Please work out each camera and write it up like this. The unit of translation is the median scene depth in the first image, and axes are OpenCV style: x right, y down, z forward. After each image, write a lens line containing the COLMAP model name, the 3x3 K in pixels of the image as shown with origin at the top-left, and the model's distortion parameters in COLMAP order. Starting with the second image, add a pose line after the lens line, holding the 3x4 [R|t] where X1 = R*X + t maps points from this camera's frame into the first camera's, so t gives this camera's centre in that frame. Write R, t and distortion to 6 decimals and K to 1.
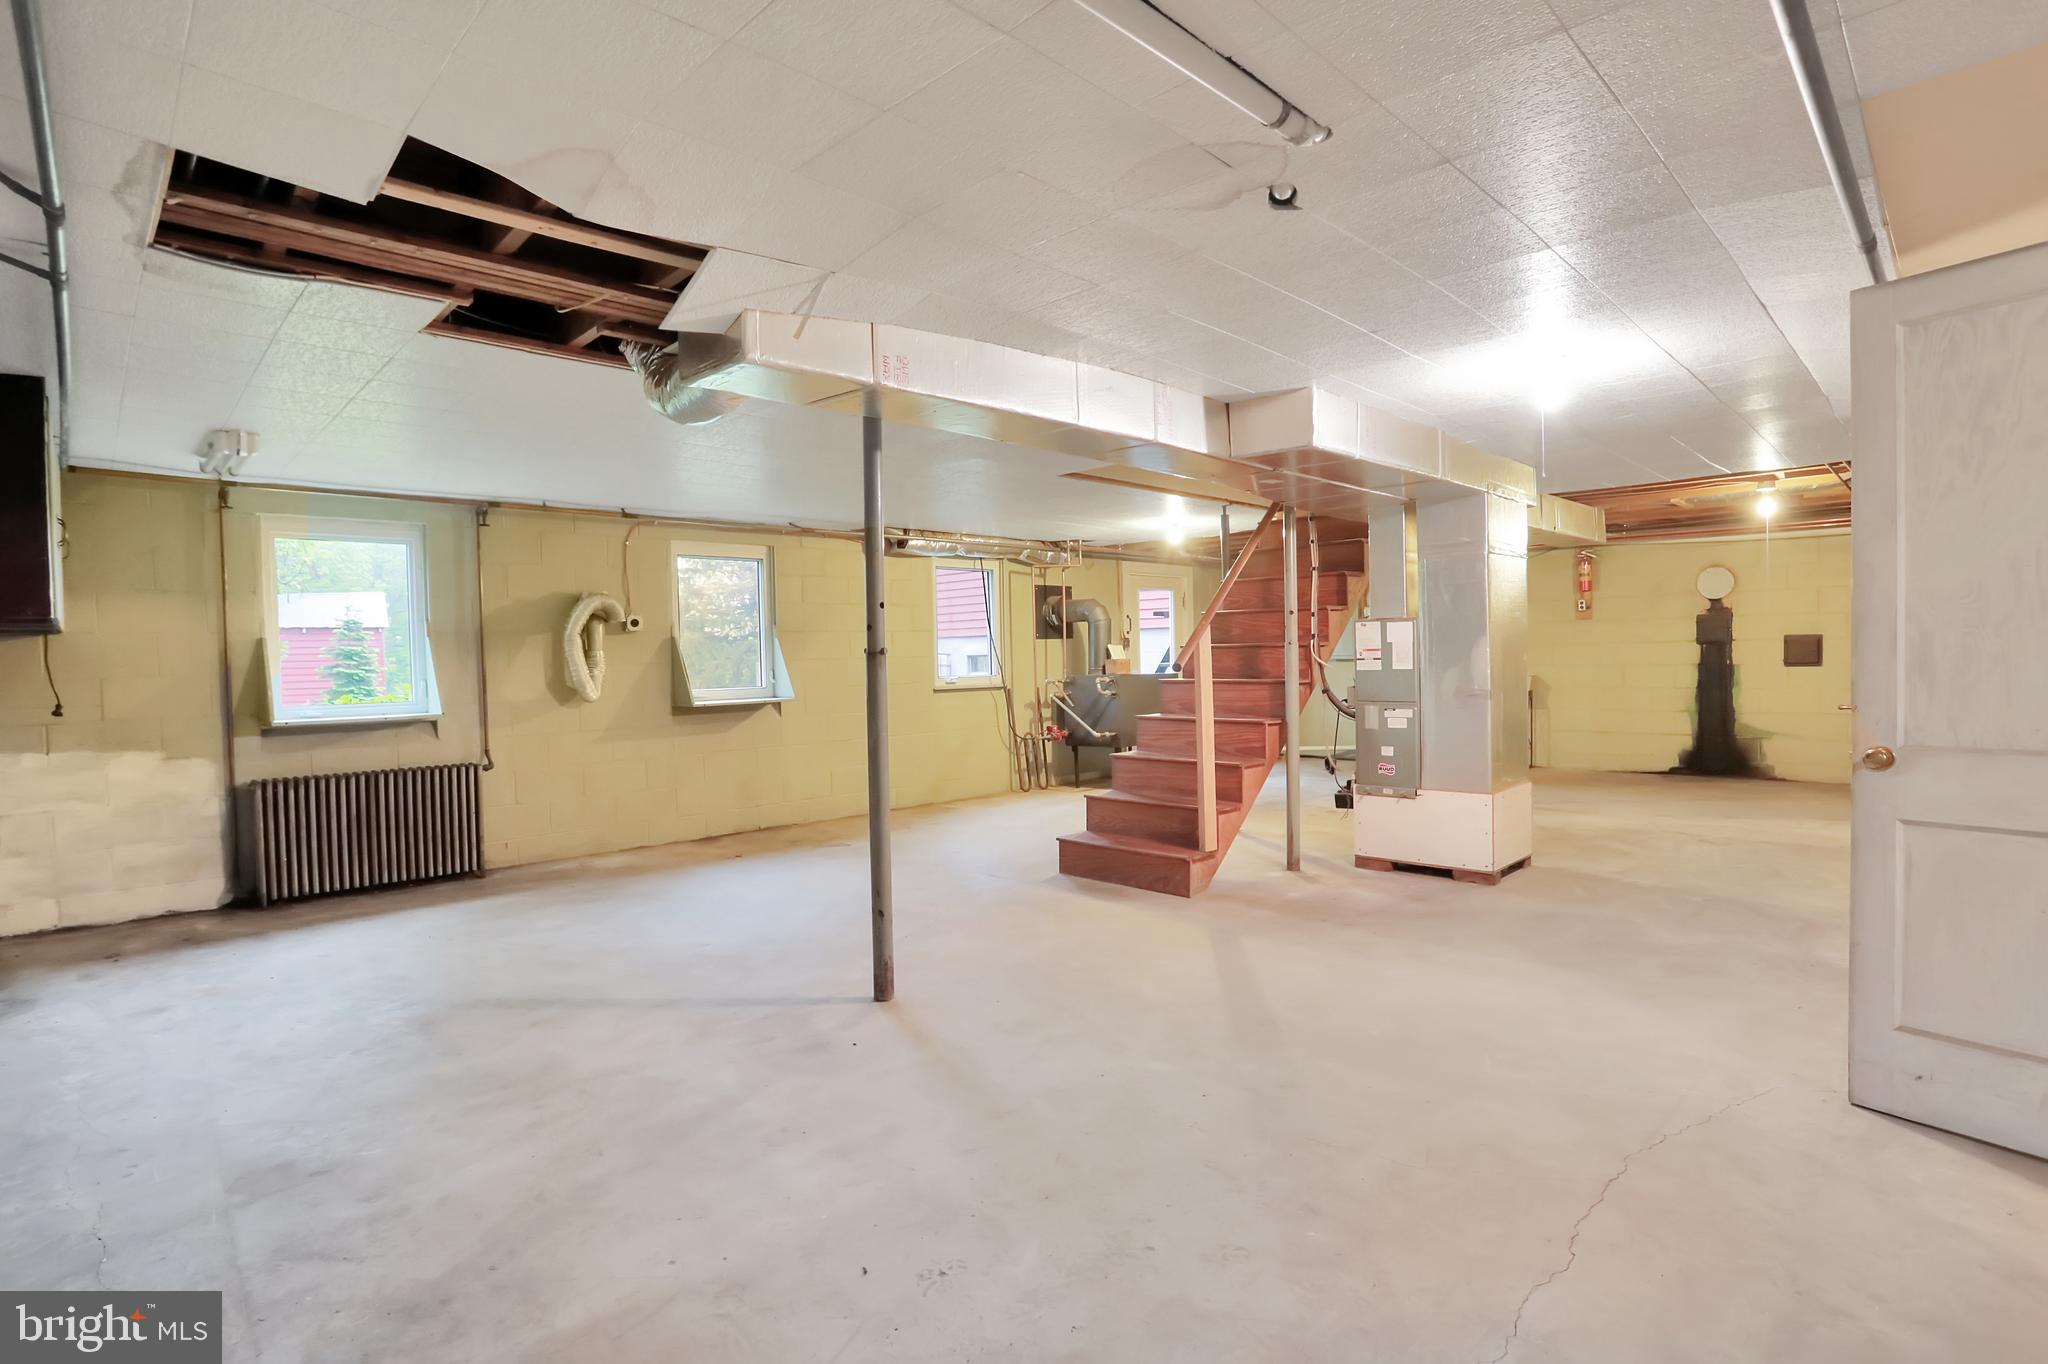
lens RADIAL K [[1000.9, 0, 1024.0], [0, 1000.9, 682.0], [0, 0, 1]] dist [-0.073539, 0.030704]
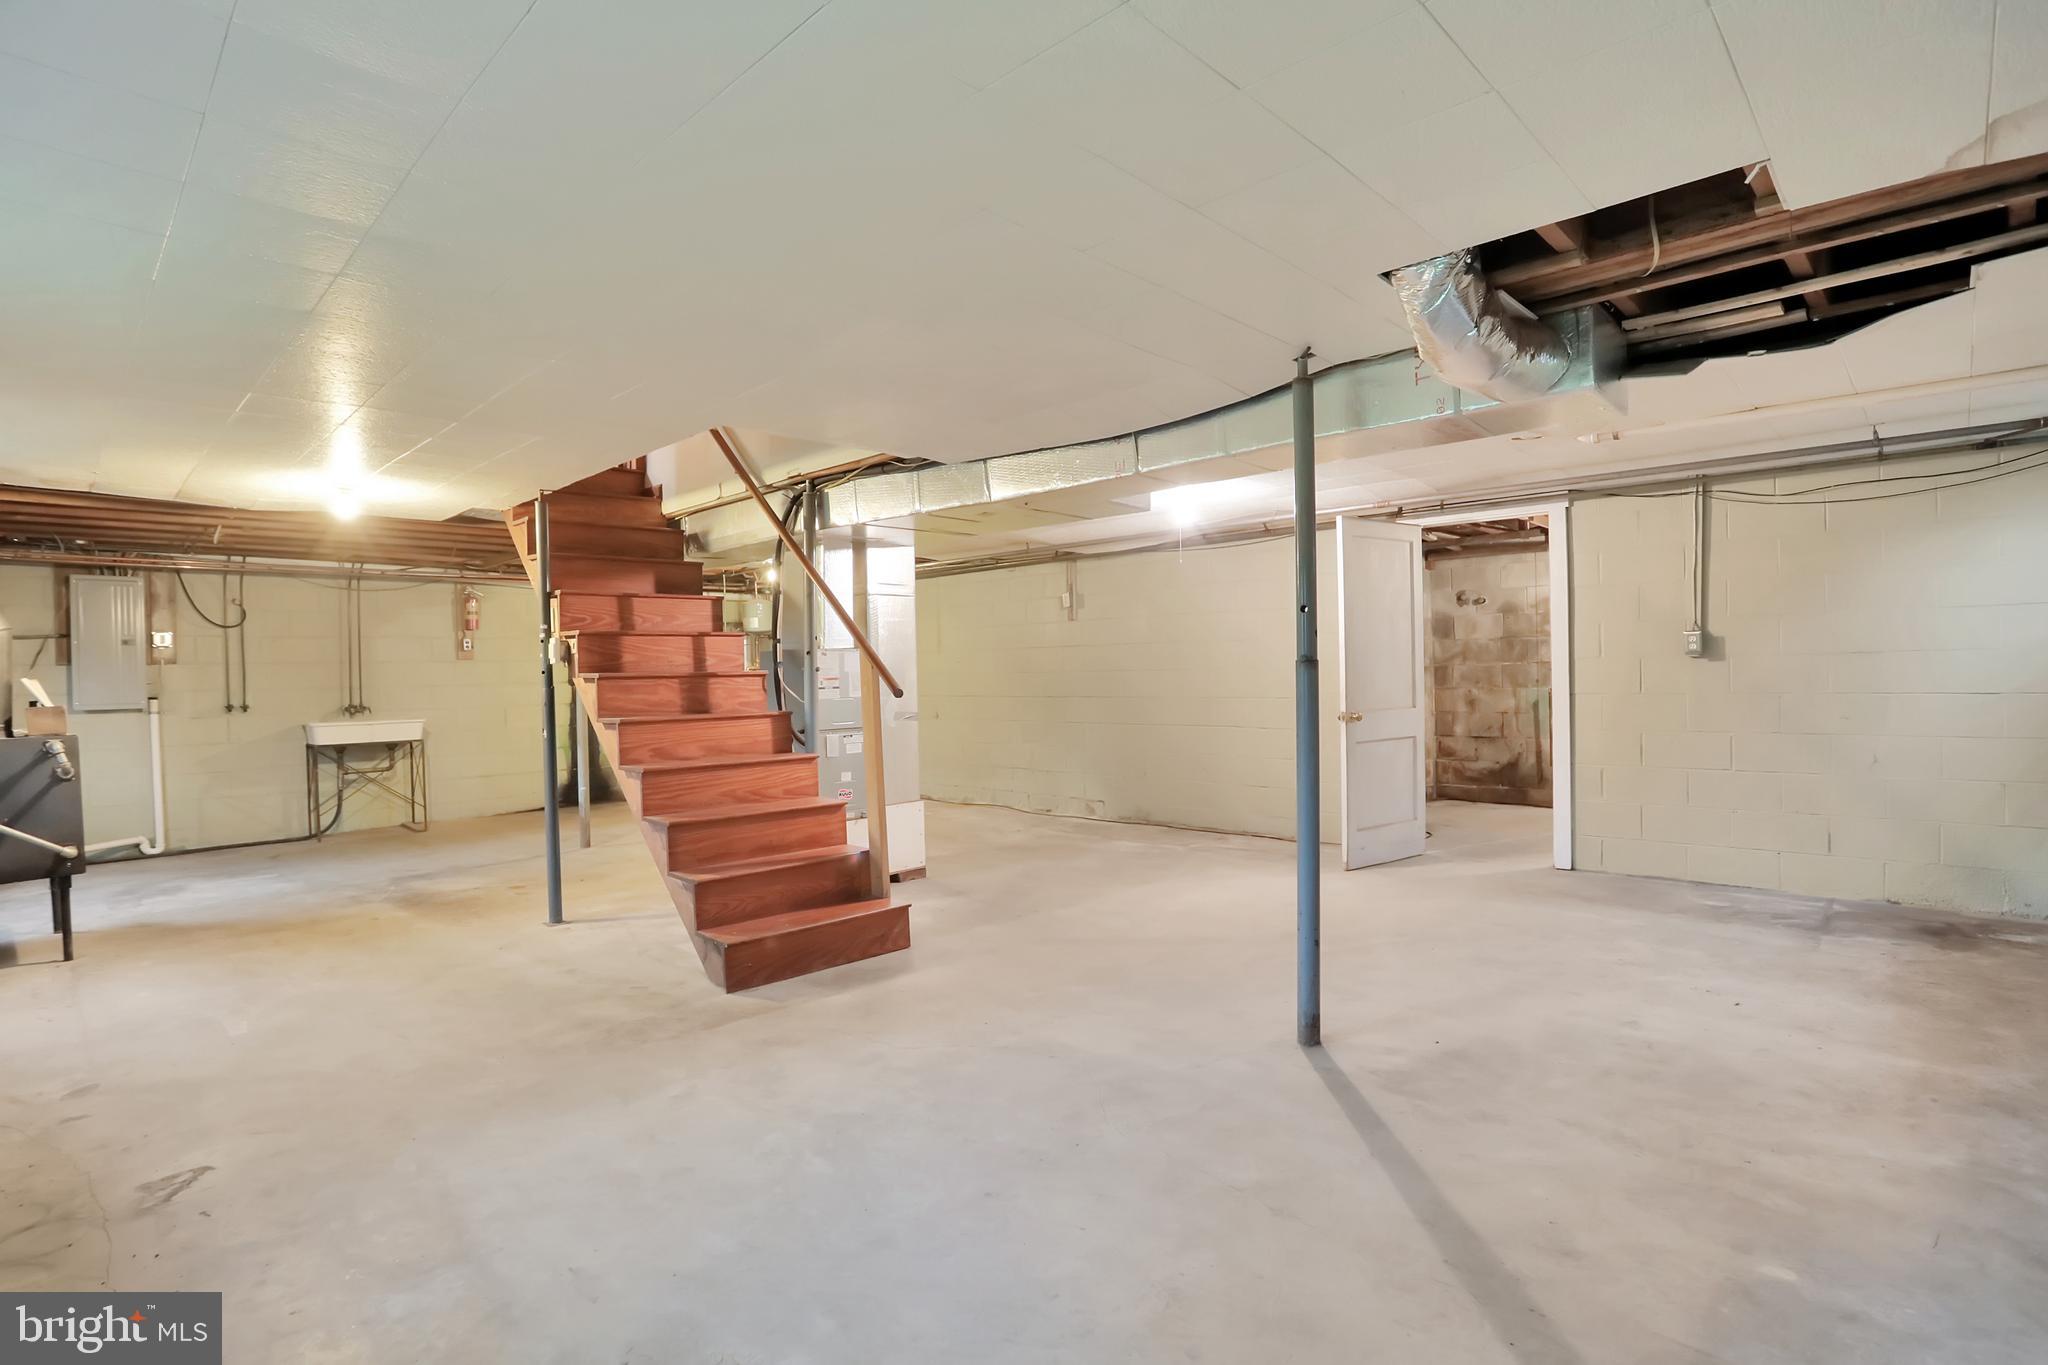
lens RADIAL K [[1000.9, 0, 1024.0], [0, 1000.9, 682.5], [0, 0, 1]] dist [-0.073539, 0.030704]
pose [[-0.020623, 0.015685, 0.999664, -0.703558], [0.046654, 0.998803, -0.014709, -0.004763], [-0.998698, 0.046335, -0.021330, 0.855509]]
